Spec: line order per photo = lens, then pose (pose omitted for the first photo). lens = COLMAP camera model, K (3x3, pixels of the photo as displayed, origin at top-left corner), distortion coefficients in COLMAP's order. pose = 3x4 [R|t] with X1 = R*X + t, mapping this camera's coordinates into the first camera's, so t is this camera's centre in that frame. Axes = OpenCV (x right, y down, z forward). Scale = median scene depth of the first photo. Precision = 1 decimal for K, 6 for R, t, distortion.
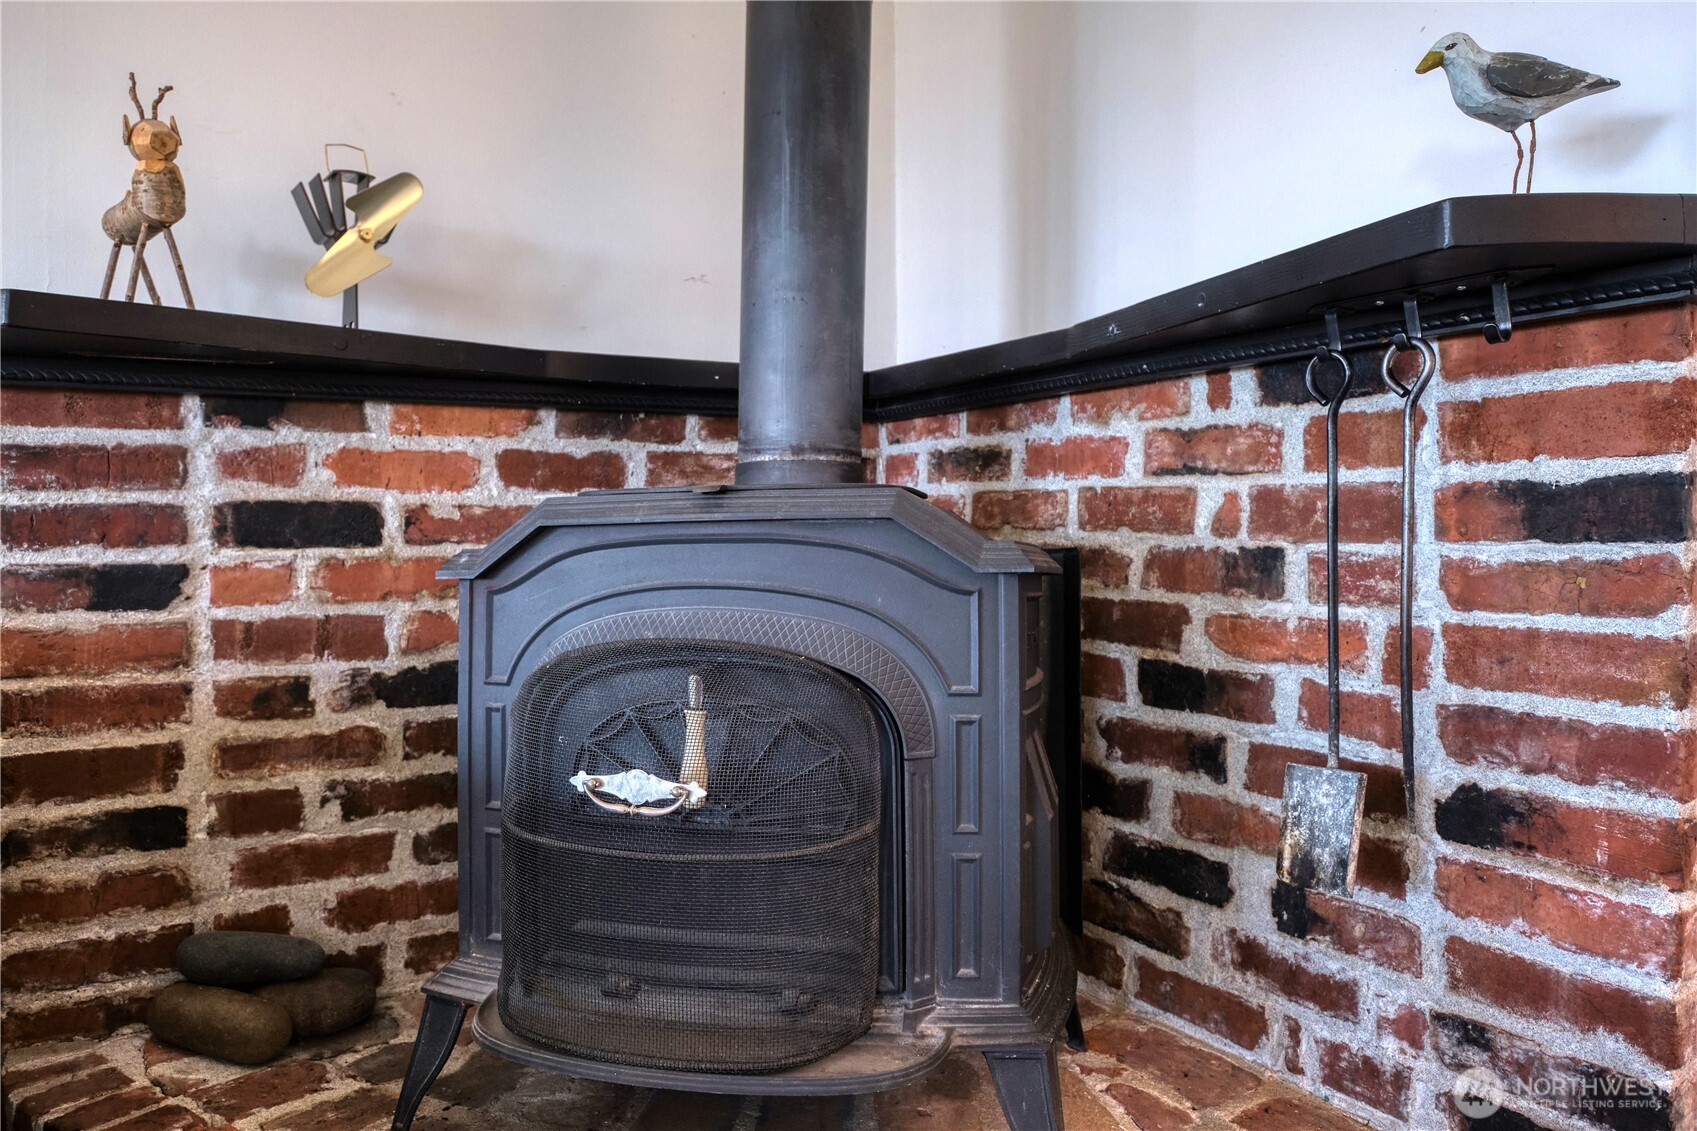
lens RADIAL K [[1208.2, 0, 804.6], [0, 1208.2, 561.9], [0, 0, 1]] dist [-0.032456, -0.000523]
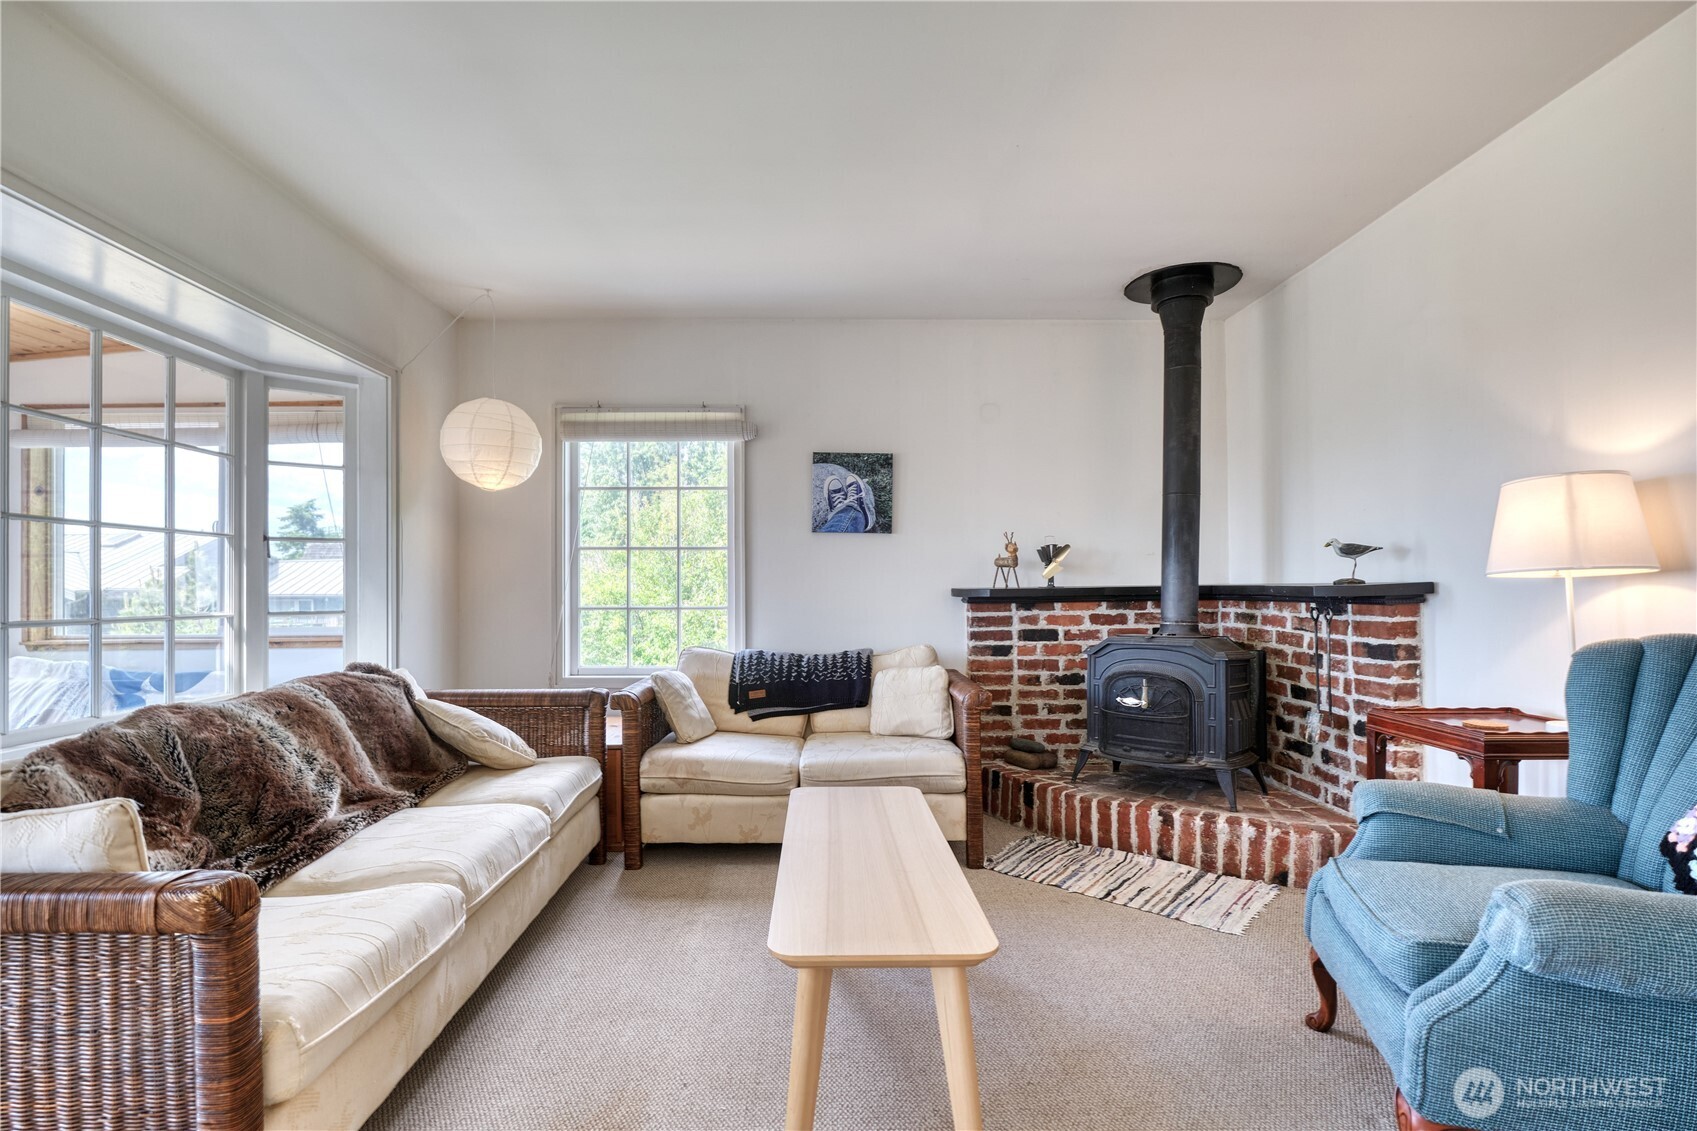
lens RADIAL K [[785.8, 0, 830.6], [0, 785.8, 570.2], [0, 0, 1]] dist [-0.001042, -0.000299]
pose [[0.875428, -0.006626, -0.483302, 0.226736], [-0.018194, 0.998746, -0.046647, -0.115372], [0.483005, 0.049629, 0.874210, -1.608890]]
